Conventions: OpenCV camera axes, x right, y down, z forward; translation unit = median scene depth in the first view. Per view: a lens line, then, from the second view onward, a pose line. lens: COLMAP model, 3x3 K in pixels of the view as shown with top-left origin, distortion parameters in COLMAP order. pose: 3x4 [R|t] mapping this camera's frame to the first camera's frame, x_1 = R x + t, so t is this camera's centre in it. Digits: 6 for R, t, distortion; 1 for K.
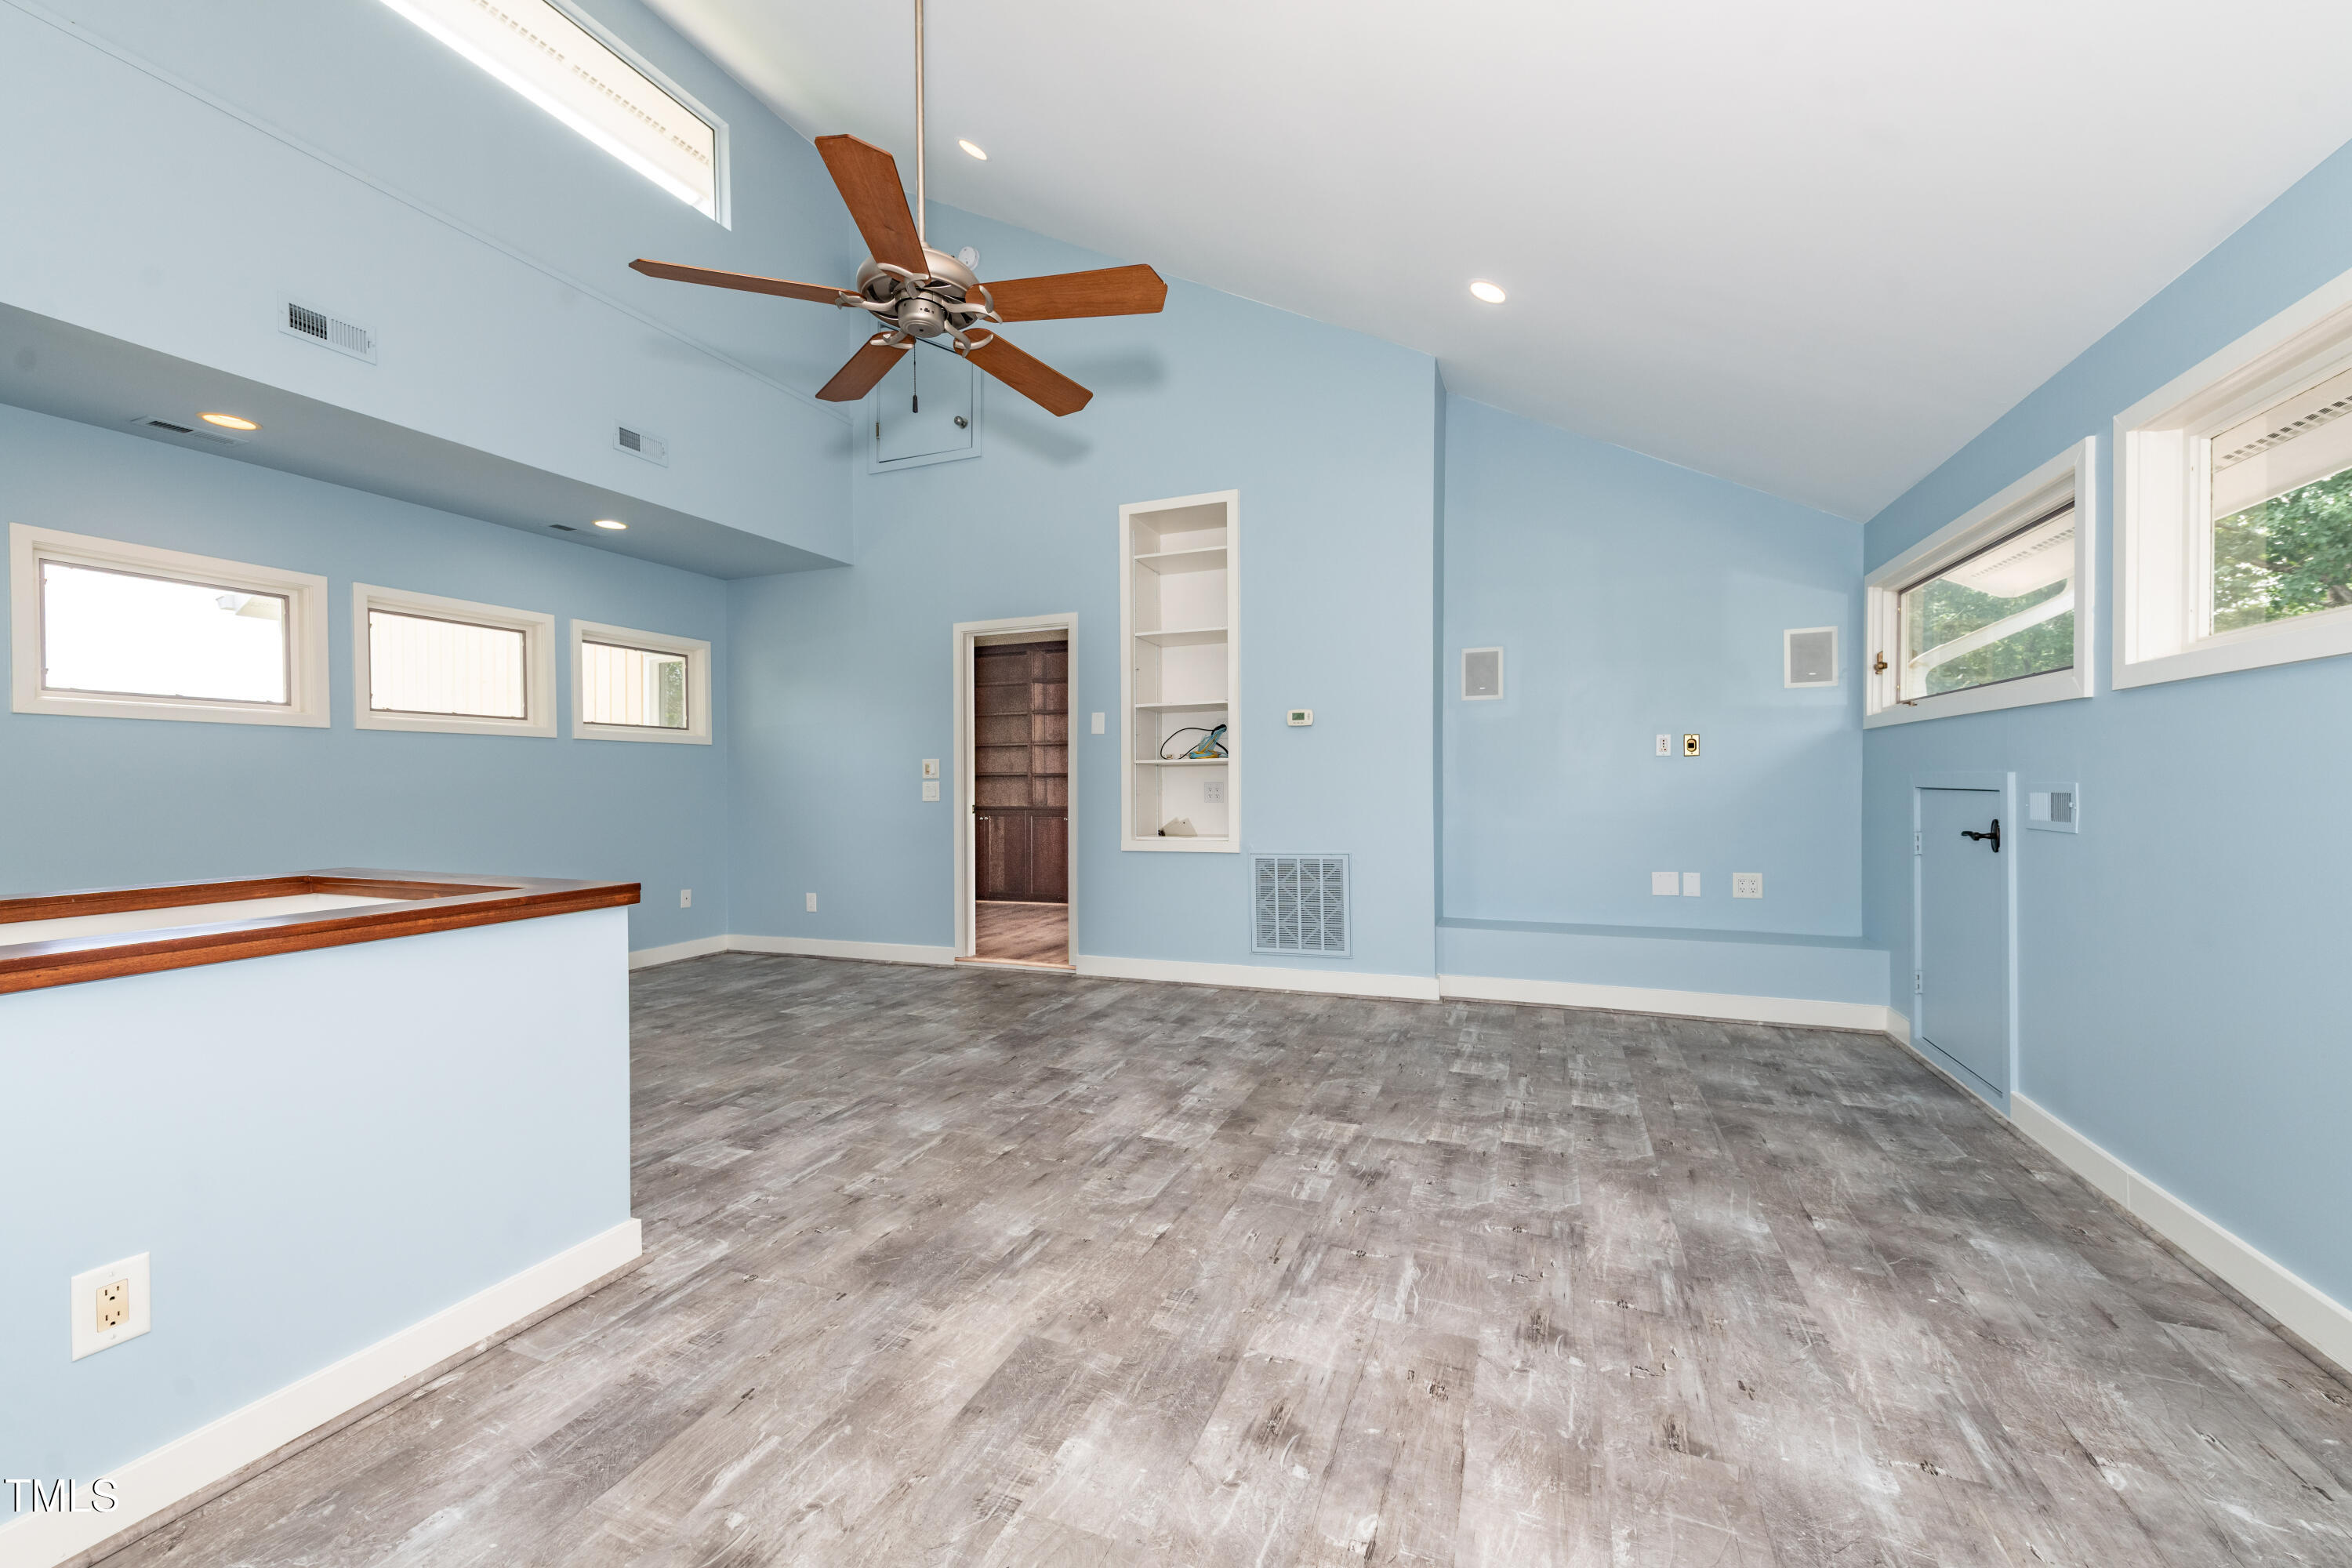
lens RADIAL K [[955.7, 0, 1138.3], [0, 955.7, 812.6], [0, 0, 1]] dist [0.011532, -0.002368]
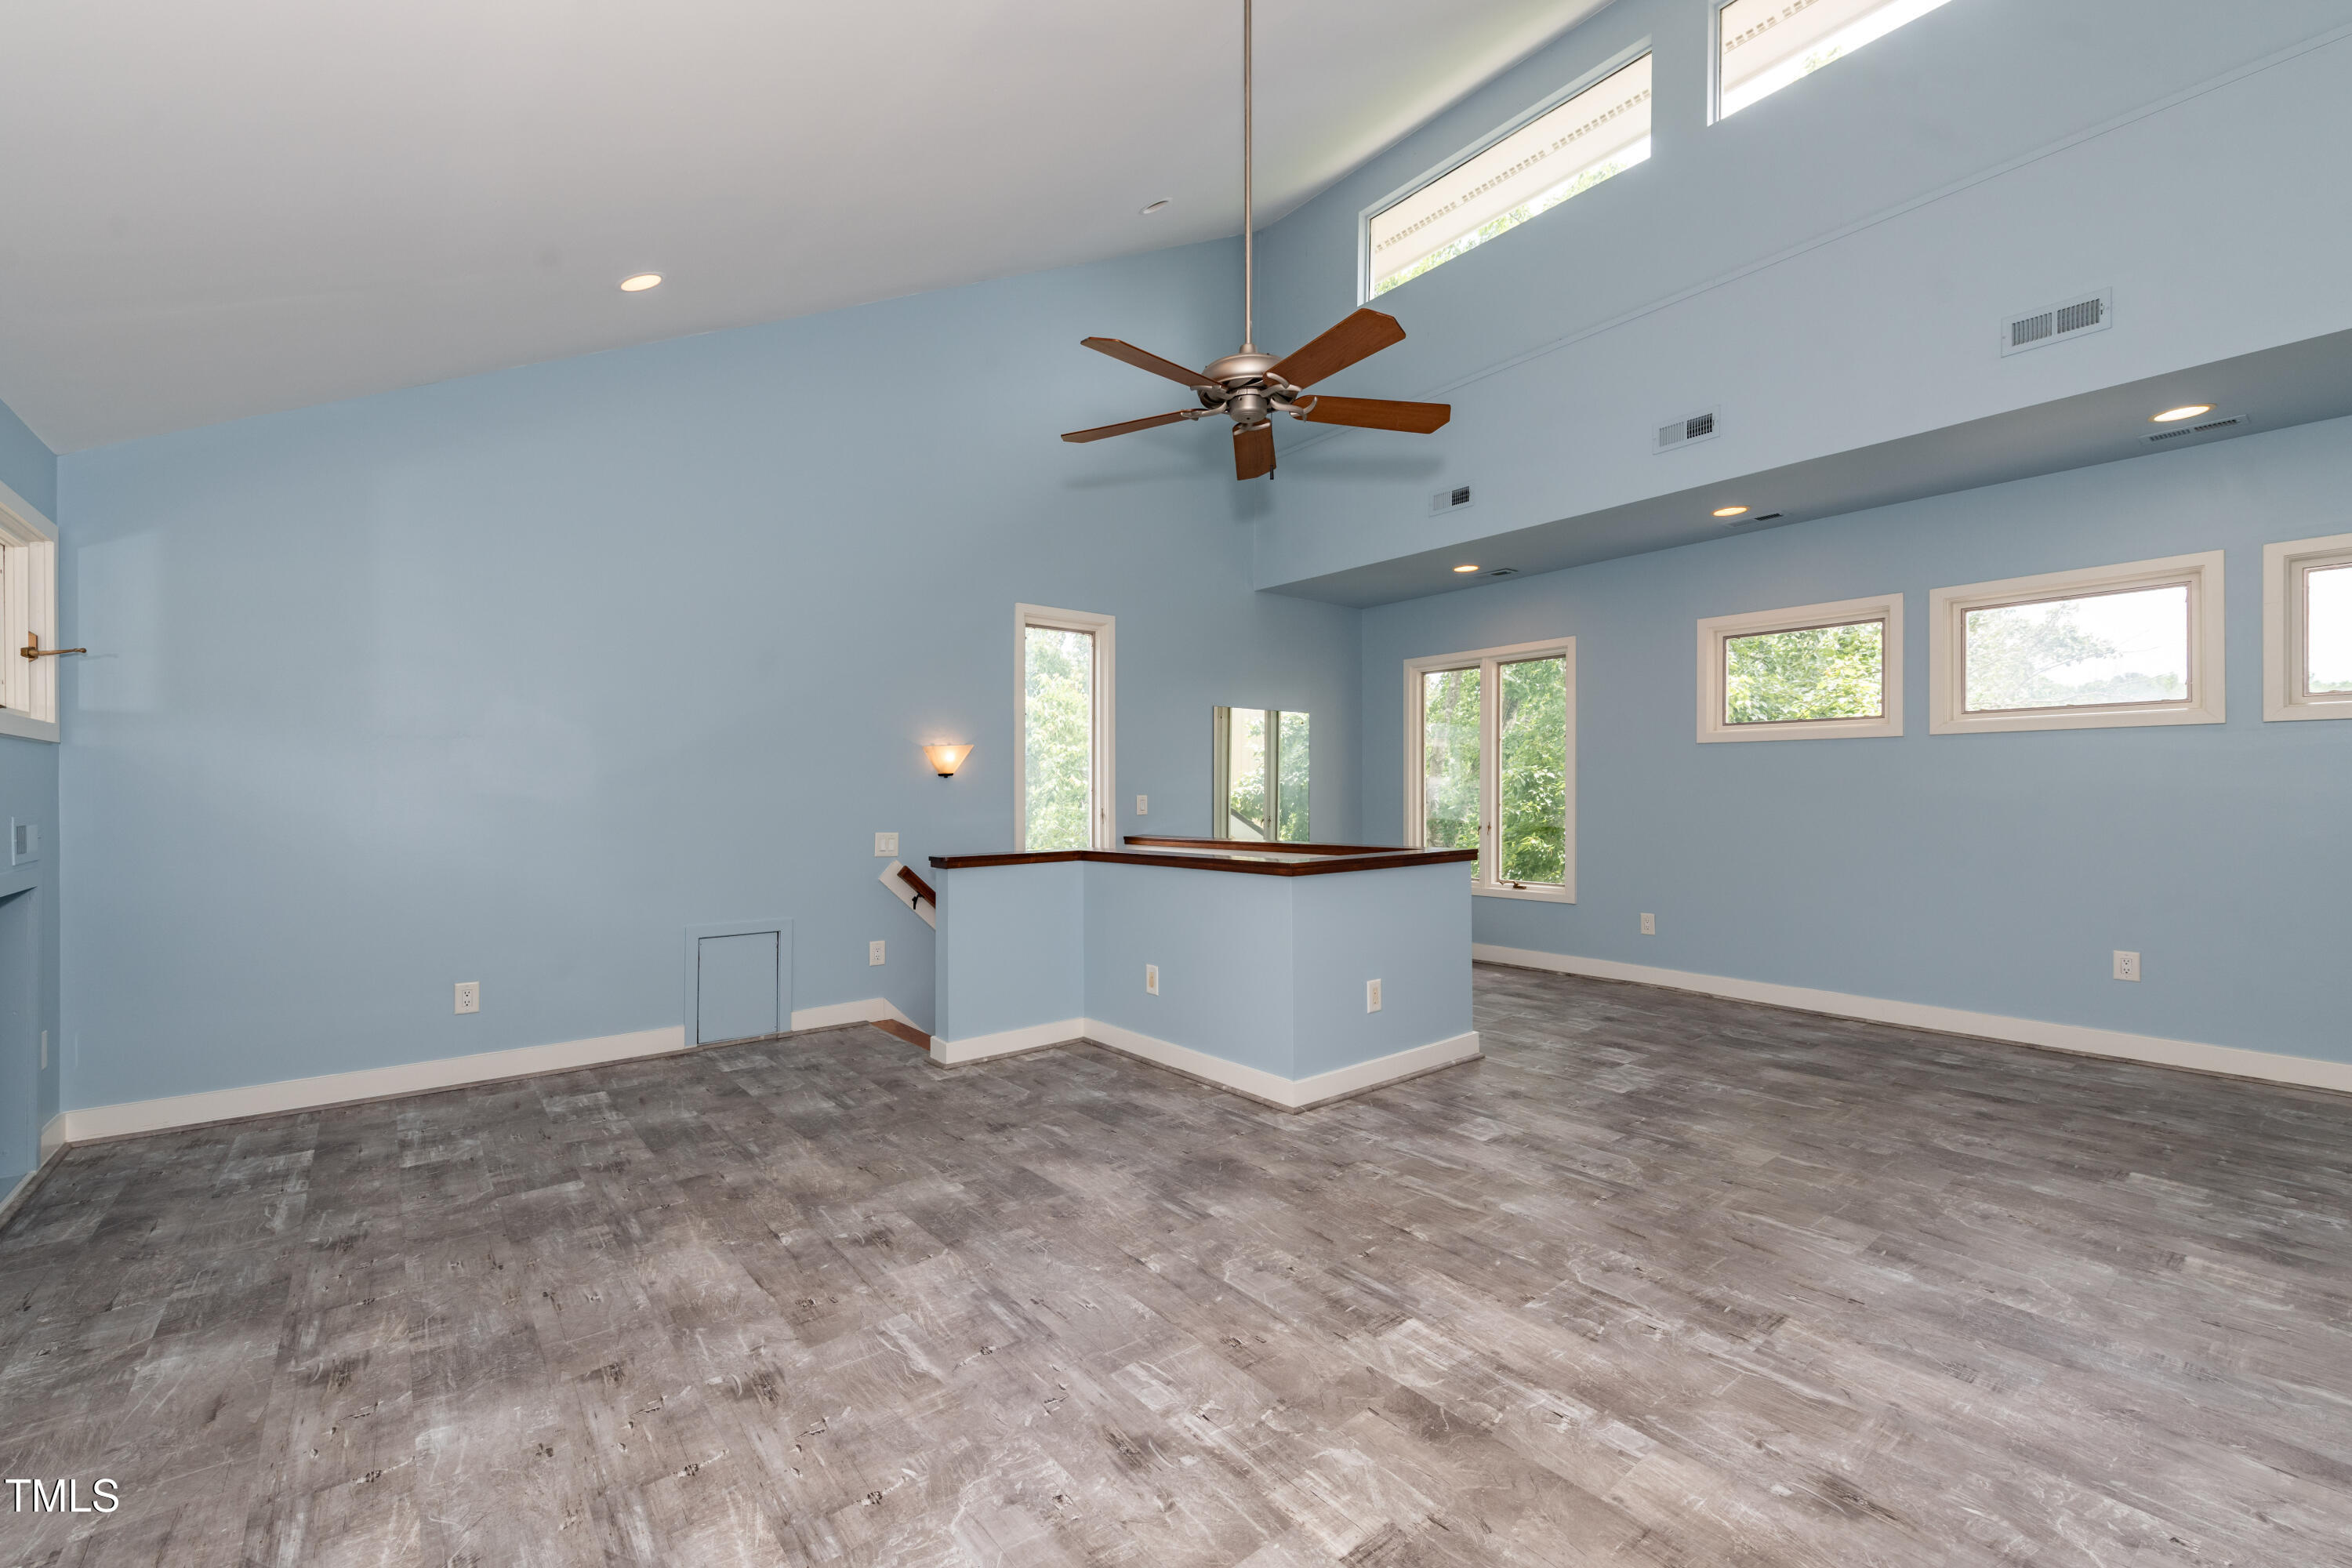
lens RADIAL K [[955.7, 0, 1204.0], [0, 955.7, 774.3], [0, 0, 1]] dist [0.011532, -0.002368]
pose [[-0.447517, -0.004963, -0.894262, 0.725585], [-0.018657, 0.999819, 0.003788, -0.061840], [0.894081, 0.018380, -0.447528, 1.212507]]
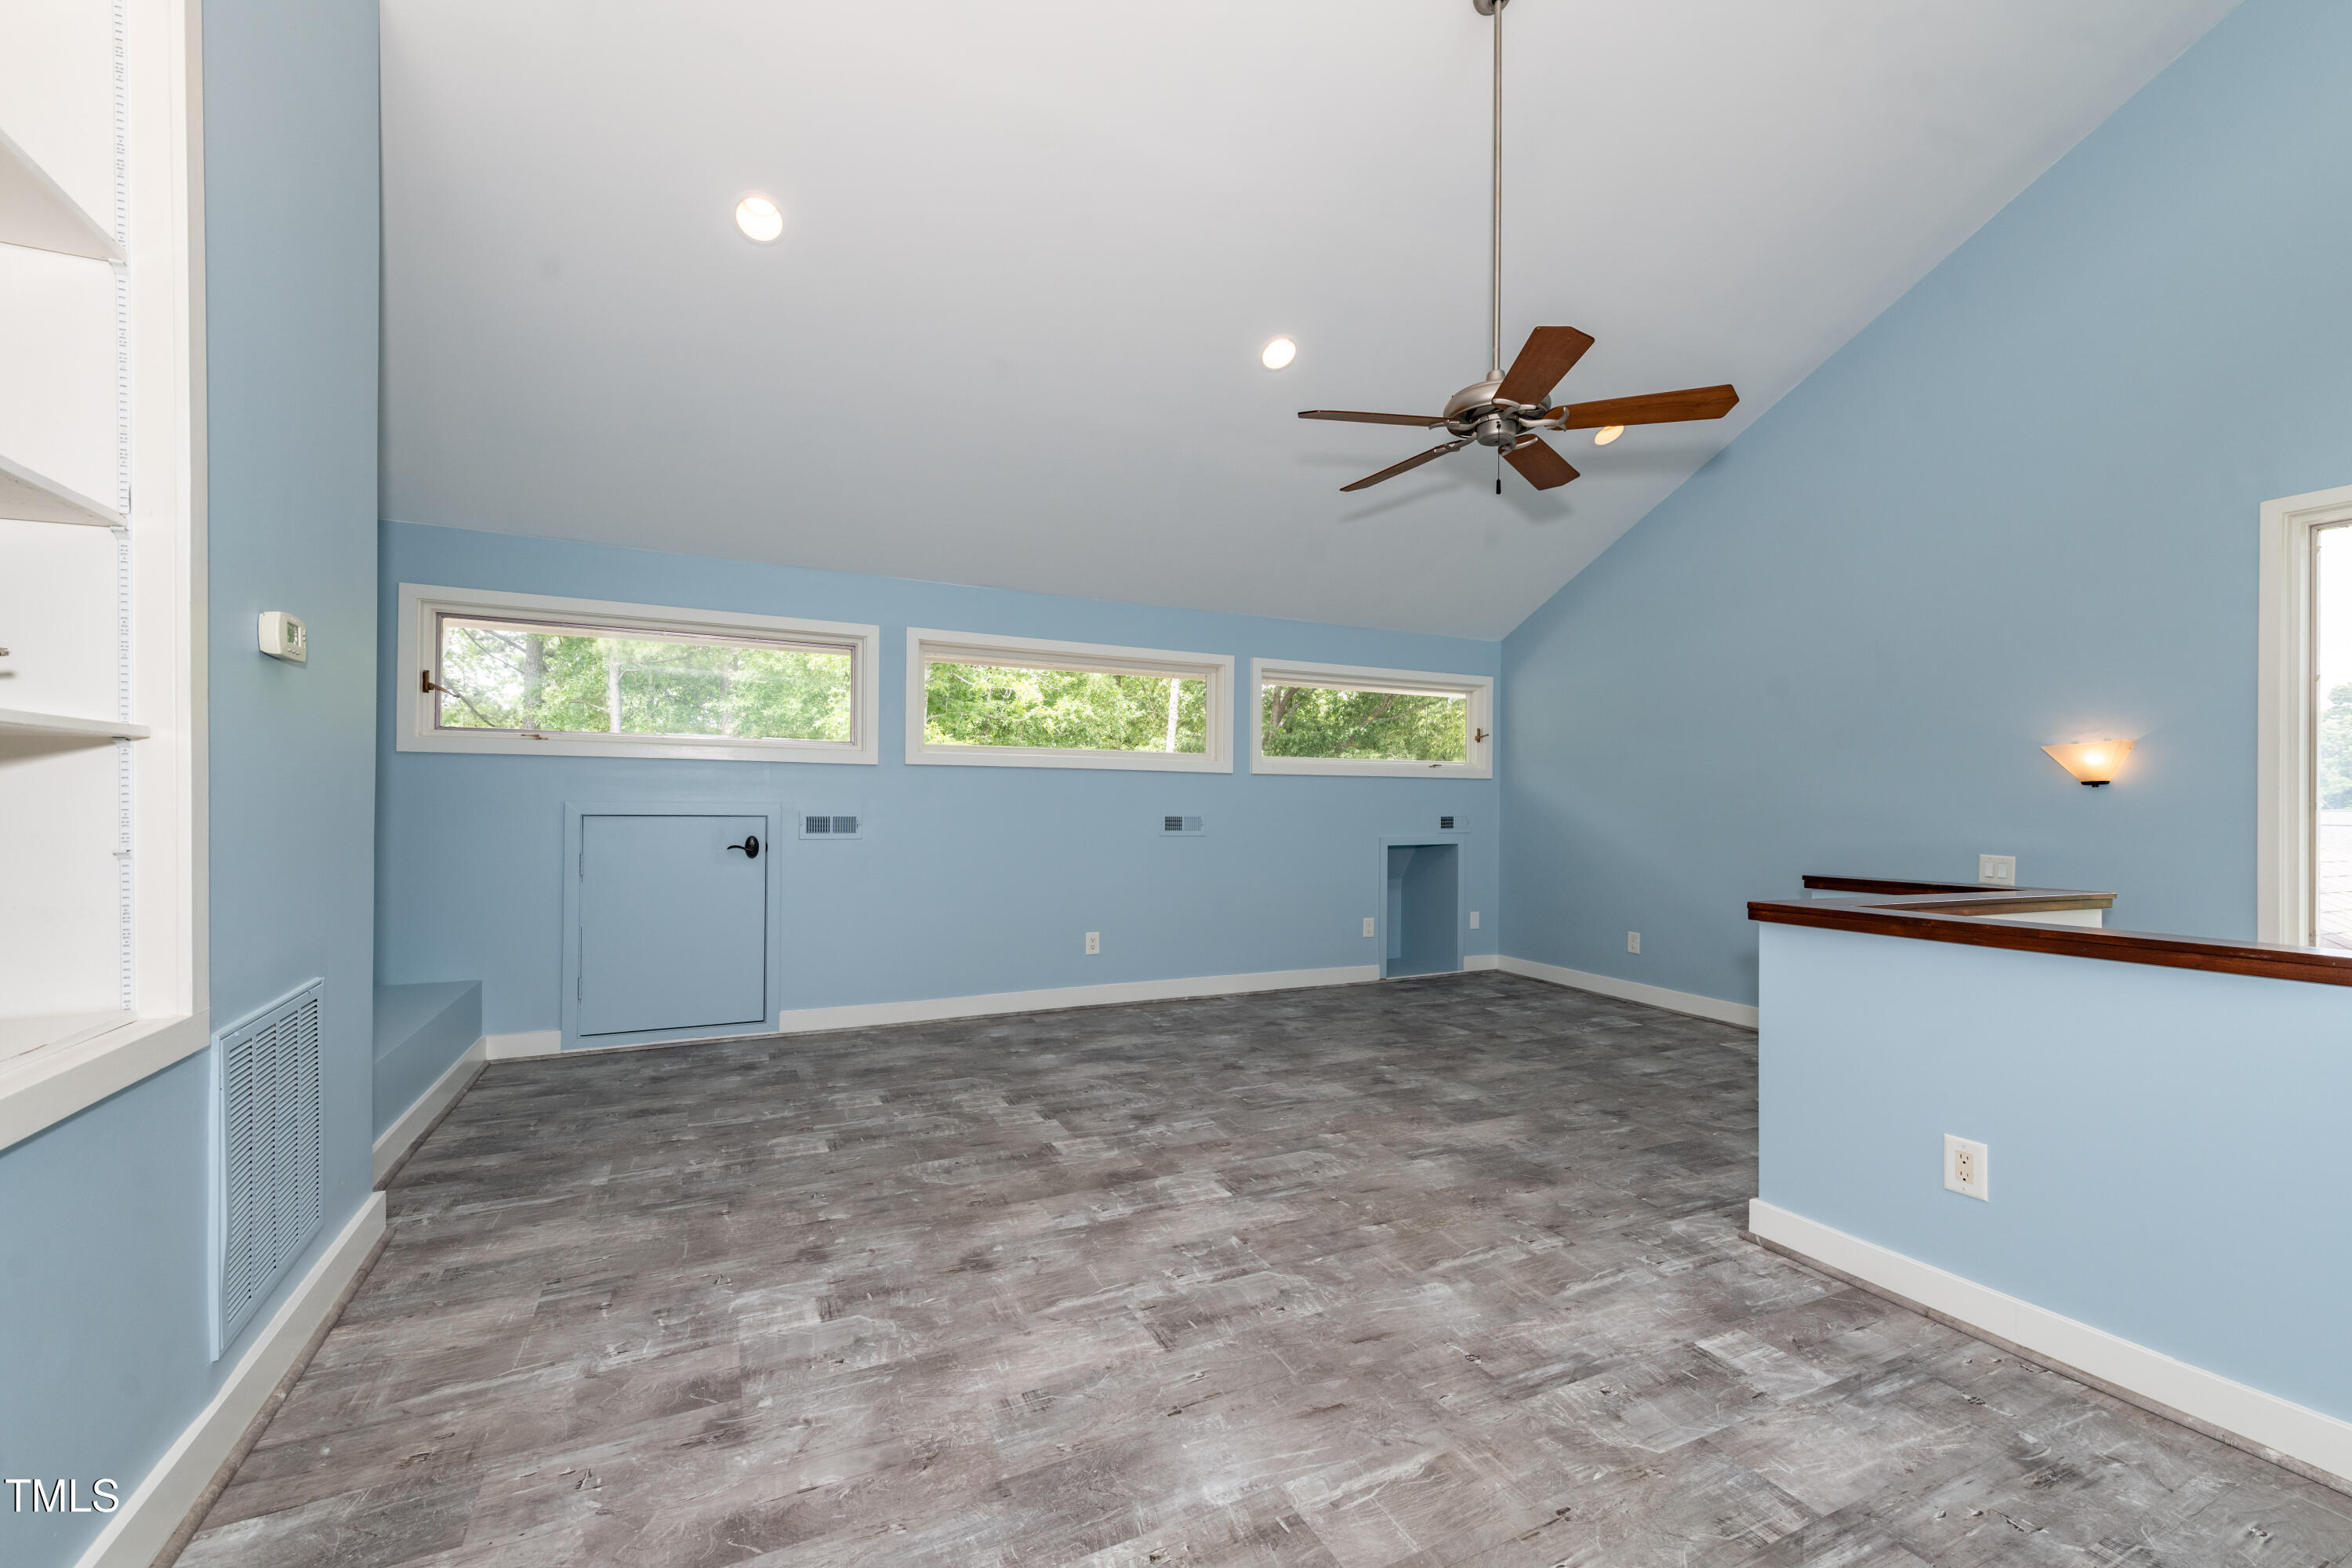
lens RADIAL K [[955.7, 0, 1165.0], [0, 955.7, 793.5], [0, 0, 1]] dist [0.011532, -0.002368]
pose [[-0.761315, 0.008268, 0.648330, -0.574191], [0.017998, 0.999803, 0.008385, -0.063921], [-0.648133, 0.018052, -0.761314, 1.807480]]
